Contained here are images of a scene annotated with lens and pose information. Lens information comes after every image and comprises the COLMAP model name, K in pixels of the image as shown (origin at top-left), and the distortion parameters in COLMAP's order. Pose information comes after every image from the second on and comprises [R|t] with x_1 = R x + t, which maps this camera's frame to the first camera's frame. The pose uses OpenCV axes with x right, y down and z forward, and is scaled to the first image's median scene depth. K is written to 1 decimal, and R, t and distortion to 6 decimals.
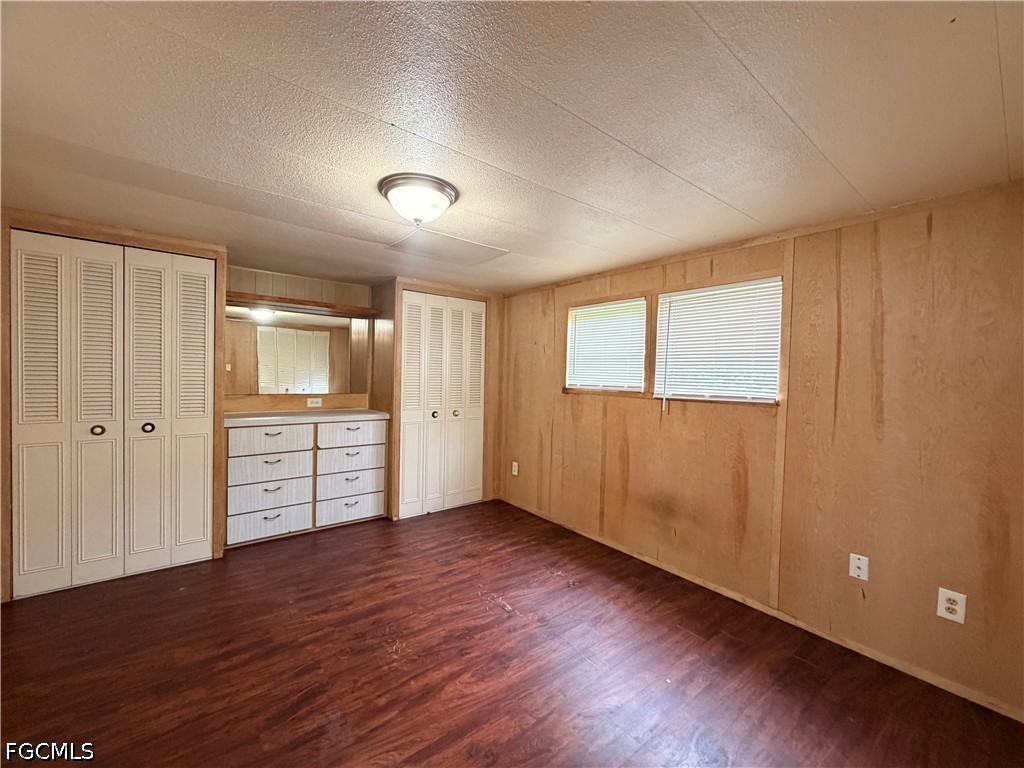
lens RADIAL K [[410.5, 0, 509.6], [0, 410.5, 381.5], [0, 0, 1]] dist [0.004293, 0.000215]
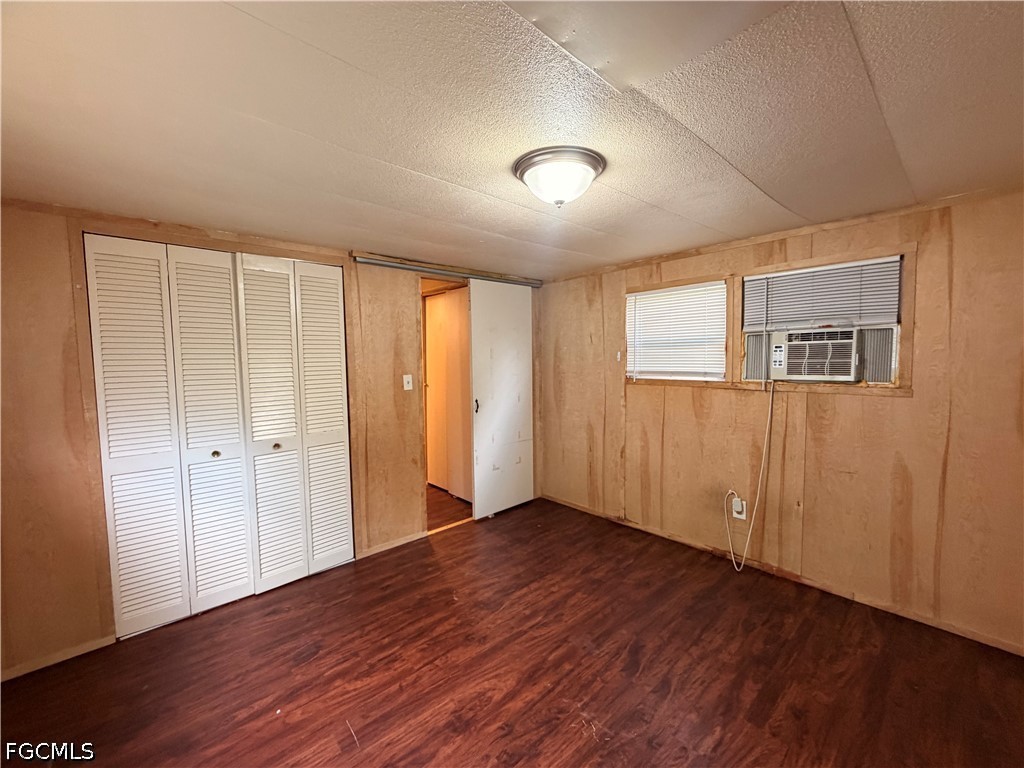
lens RADIAL K [[410.5, 0, 510.3], [0, 410.5, 384.0], [0, 0, 1]] dist [0.004293, 0.000215]
pose [[-0.997515, -0.007588, -0.070049, -0.044479], [-0.013377, 0.996497, 0.082548, -0.059913], [0.069178, 0.083279, -0.994122, 1.330984]]
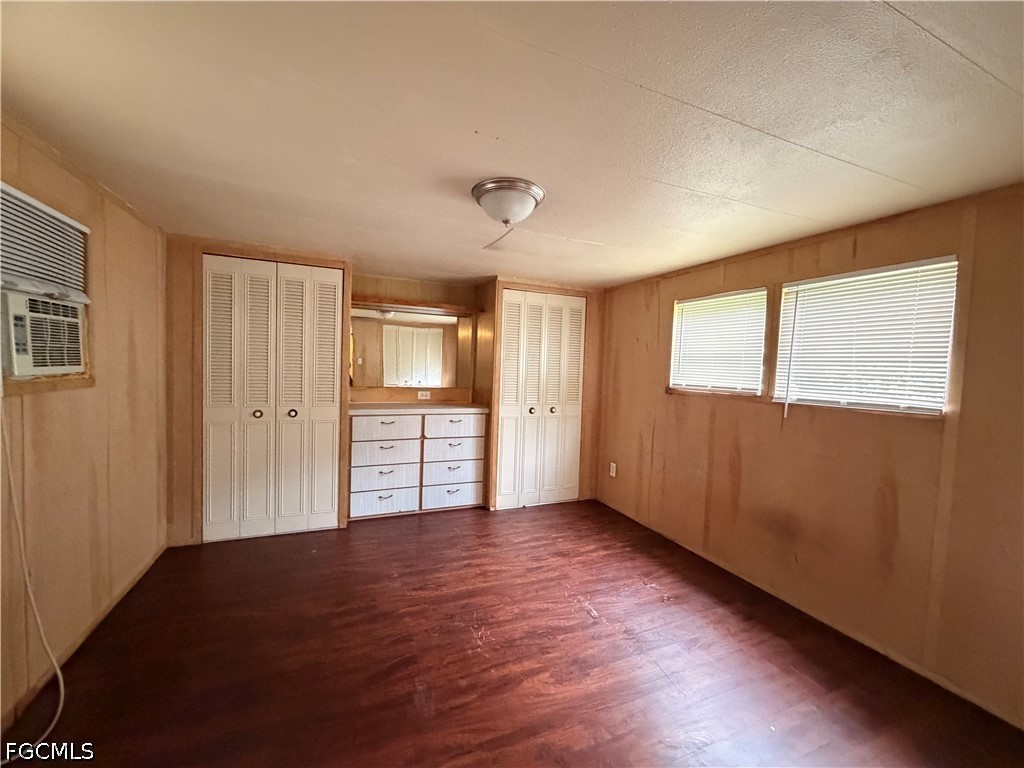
lens RADIAL K [[410.5, 0, 510.1], [0, 410.5, 381.7], [0, 0, 1]] dist [0.004293, 0.000215]
pose [[0.965969, 0.020445, -0.257847, 0.040133], [-0.017003, 0.999734, 0.015571, -0.009664], [0.258097, -0.010657, 0.966060, 0.011920]]
